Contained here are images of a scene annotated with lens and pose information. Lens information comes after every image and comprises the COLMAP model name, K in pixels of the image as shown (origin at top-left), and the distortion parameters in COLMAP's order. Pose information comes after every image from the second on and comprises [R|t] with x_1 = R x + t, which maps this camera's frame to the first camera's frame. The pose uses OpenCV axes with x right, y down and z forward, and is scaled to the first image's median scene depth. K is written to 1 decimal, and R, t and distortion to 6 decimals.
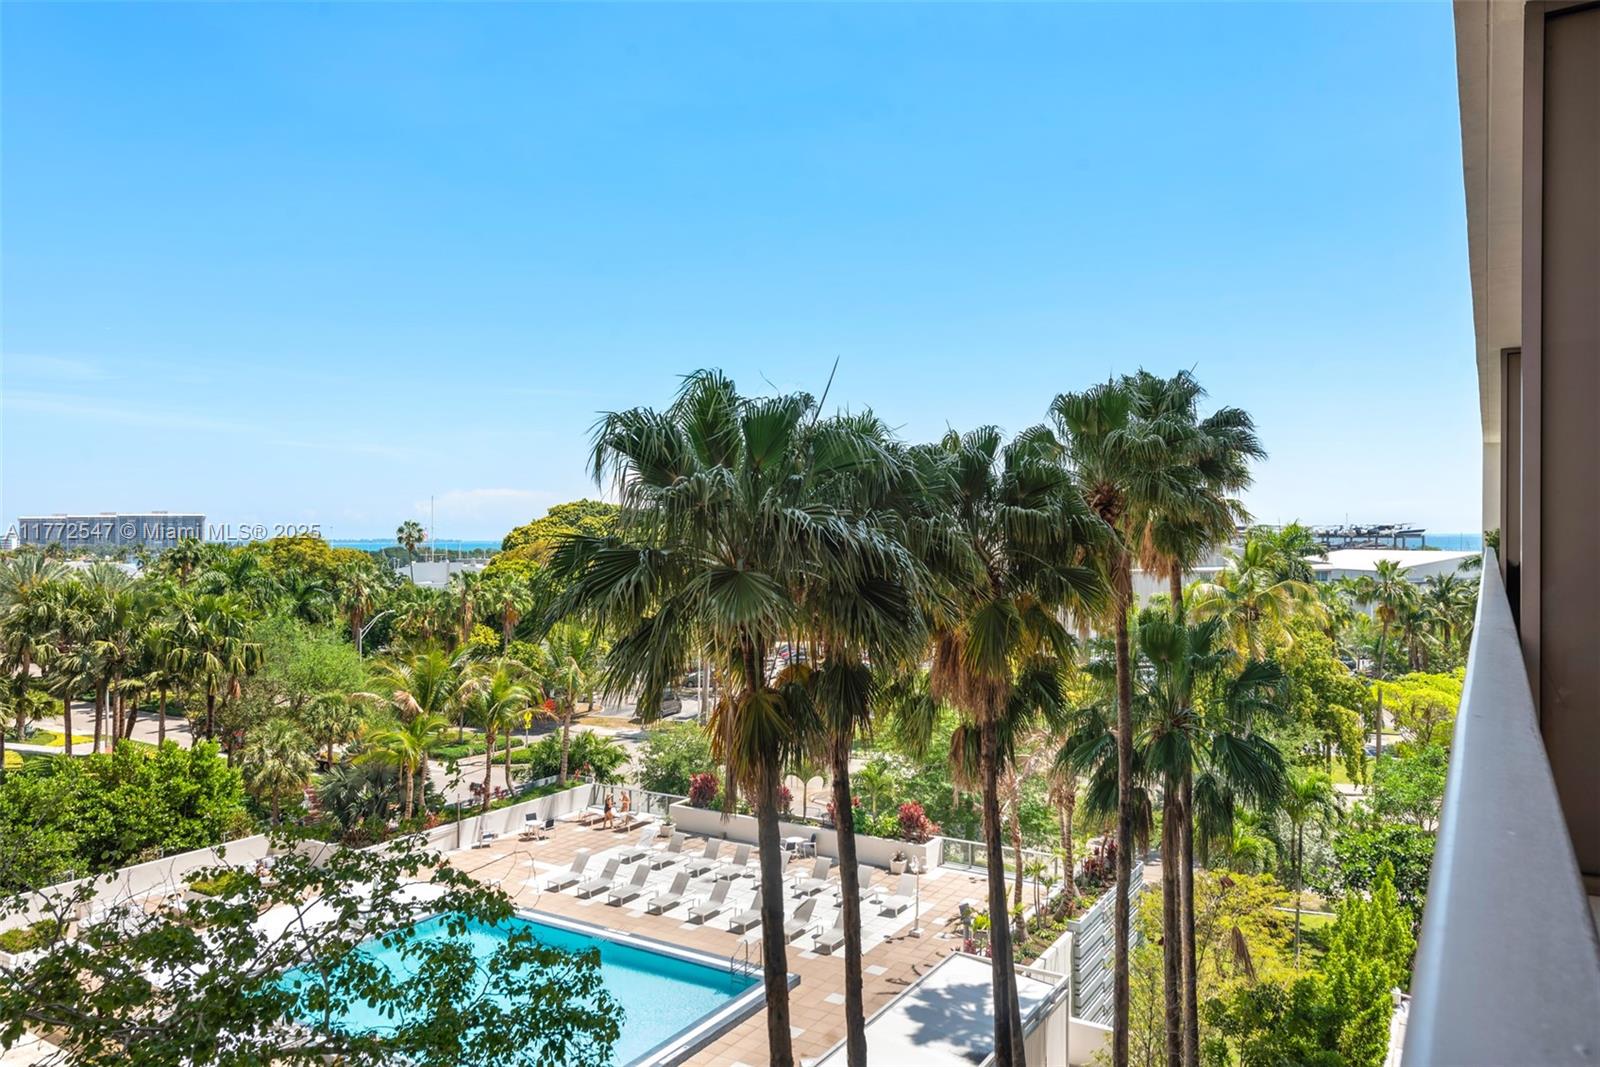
lens RADIAL K [[1077.3, 0, 790.5], [0, 1077.3, 548.3], [0, 0, 1]] dist [0.025590, -0.002829]
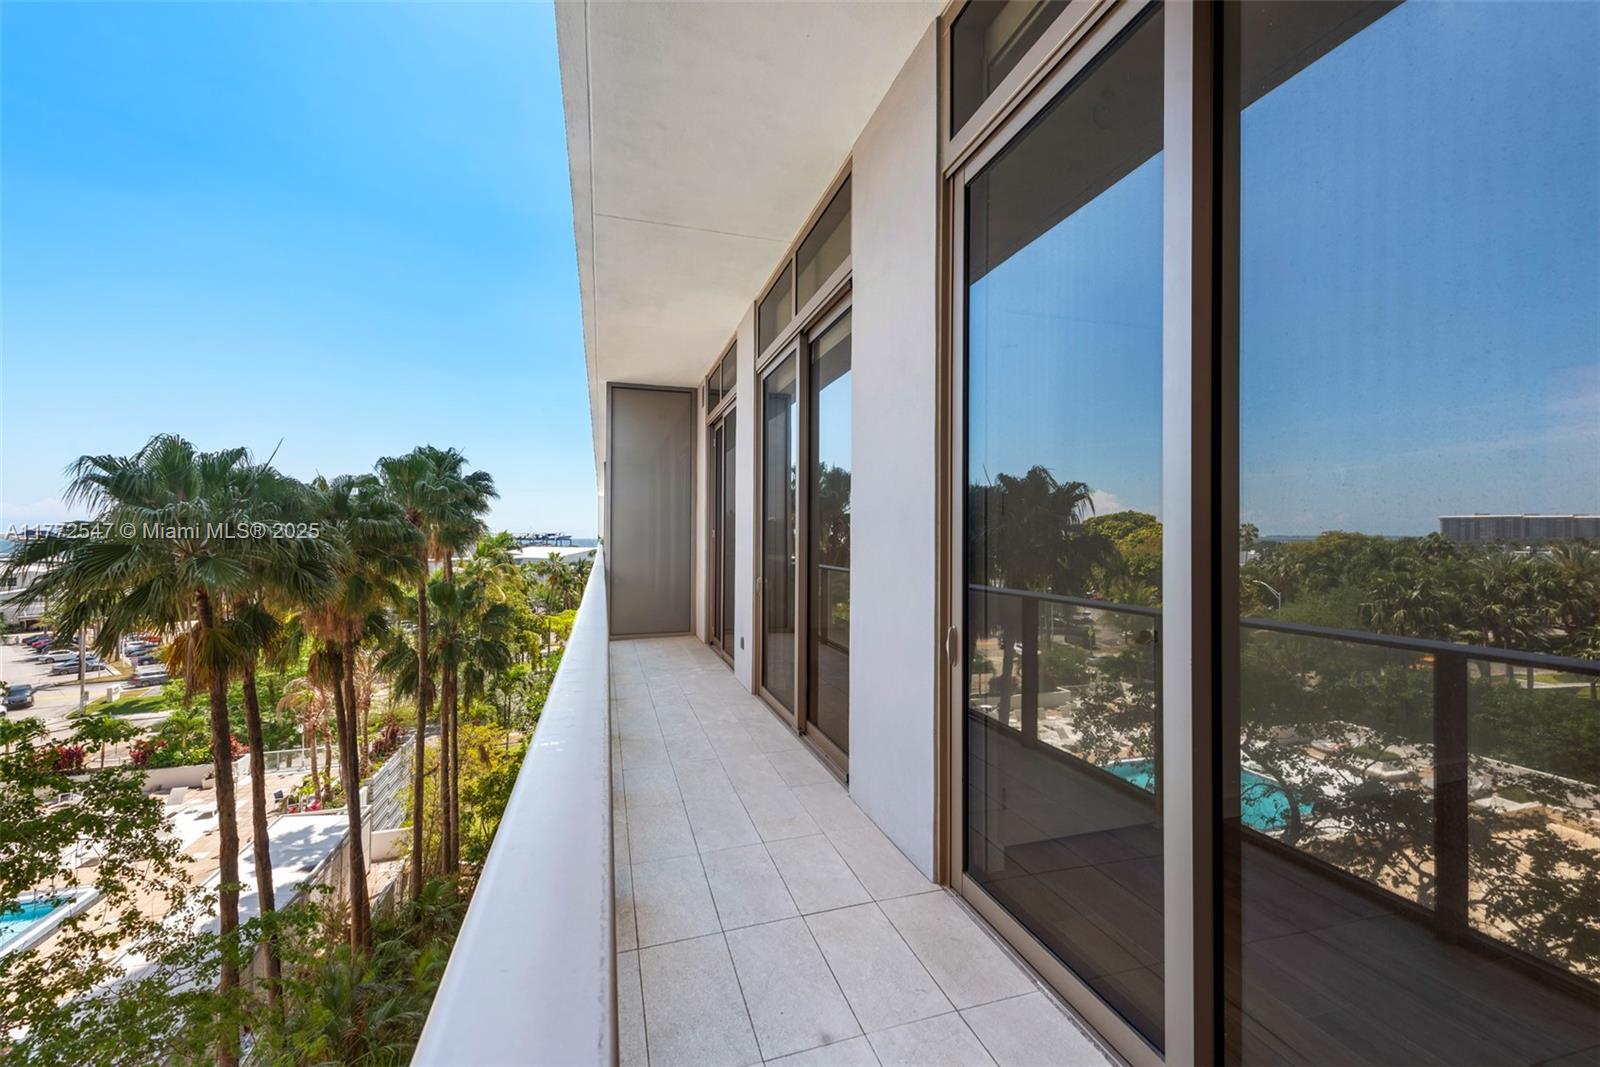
lens RADIAL K [[637.0, 0, 808.8], [0, 637.0, 528.0], [0, 0, 1]] dist [0.014190, -0.000355]
pose [[0.633995, 0.020509, 0.773065, -0.055895], [0.001310, 0.999618, -0.027594, 0.000912], [-0.773336, 0.018507, 0.633726, -0.090611]]
